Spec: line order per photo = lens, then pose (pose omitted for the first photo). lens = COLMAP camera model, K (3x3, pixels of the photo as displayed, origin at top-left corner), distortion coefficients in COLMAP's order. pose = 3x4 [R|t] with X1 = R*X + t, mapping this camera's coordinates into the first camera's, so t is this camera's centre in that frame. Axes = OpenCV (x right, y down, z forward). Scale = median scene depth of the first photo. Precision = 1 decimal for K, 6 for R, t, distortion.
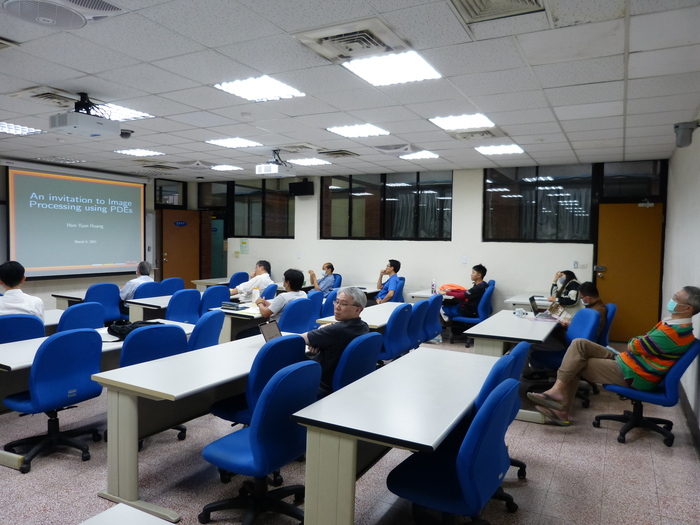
lens RADIAL K [[520.9, 0, 352.9], [0, 520.9, 265.3], [0, 0, 1]] dist [-0.044593, 0.034518]
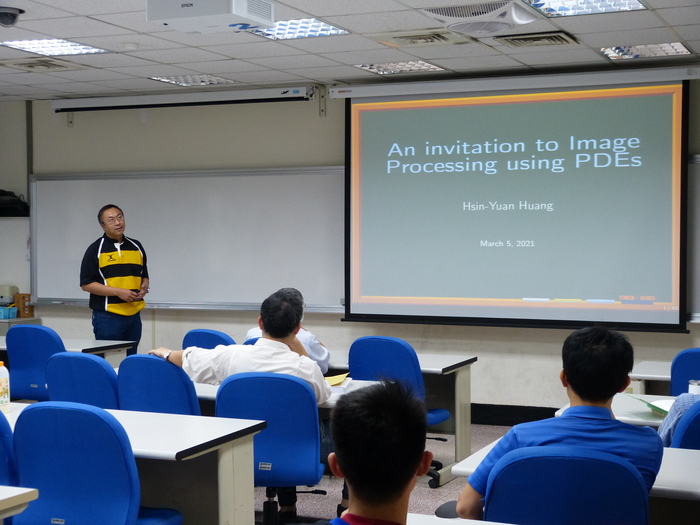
lens RADIAL K [[1164.0, 0, 350.5], [0, 1164.0, 267.8], [0, 0, 1]] dist [0.075288, 0.000000]
pose [[0.060928, 0.013840, -0.998046, 0.569518], [-0.048693, 0.998755, 0.010877, -0.038575], [0.996954, 0.047935, 0.061526, 1.052136]]
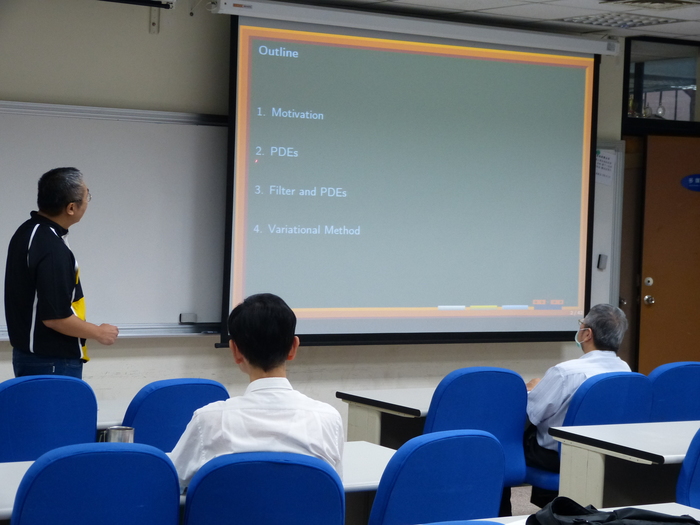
lens RADIAL K [[1715.0, 0, 349.8], [0, 1715.0, 260.4], [0, 0, 1]] dist [0.148390, 0.000000]
pose [[0.879297, 0.028090, -0.475445, -0.047884], [-0.043839, 0.998795, -0.022068, -0.004728], [0.474252, 0.040247, 0.879468, 0.015415]]
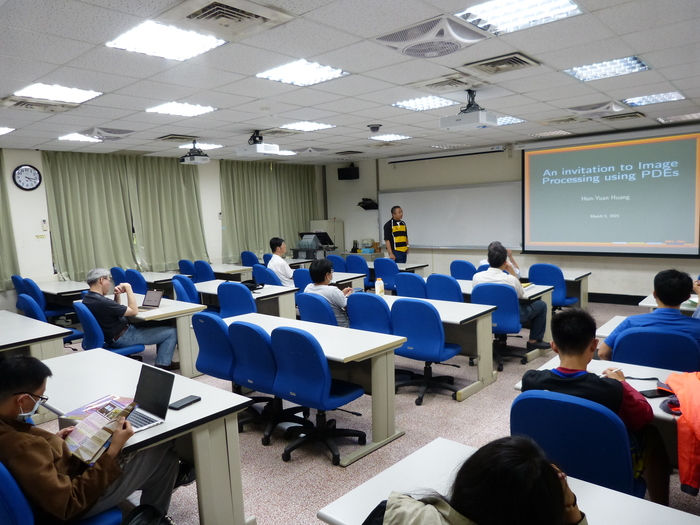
lens RADIAL K [[520.9, 0, 351.4], [0, 520.9, 263.9], [0, 0, 1]] dist [-0.044593, 0.034518]
pose [[-0.237881, 0.090594, -0.967060, 0.580992], [-0.015264, 0.995169, 0.096981, -0.056087], [0.971174, 0.037831, -0.235349, 1.023227]]
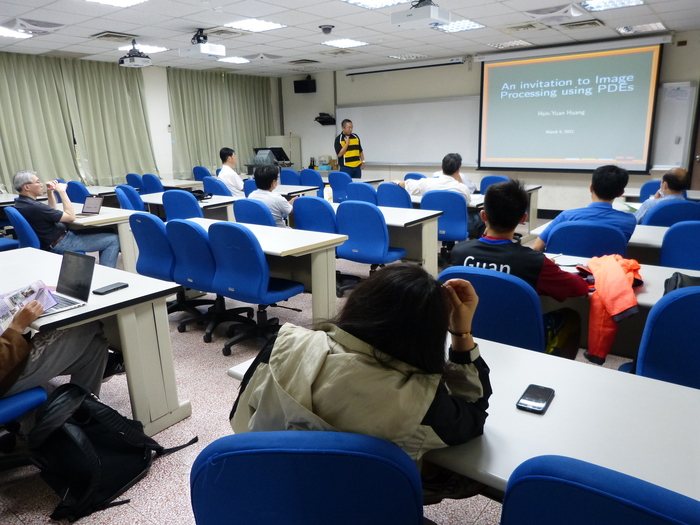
lens RADIAL K [[520.9, 0, 352.4], [0, 520.9, 267.6], [0, 0, 1]] dist [-0.044593, 0.034518]
pose [[-0.169948, 0.232188, -0.957709, 0.575392], [-0.029528, 0.970210, 0.240459, -0.028885], [0.985011, 0.069145, -0.158030, 1.044876]]
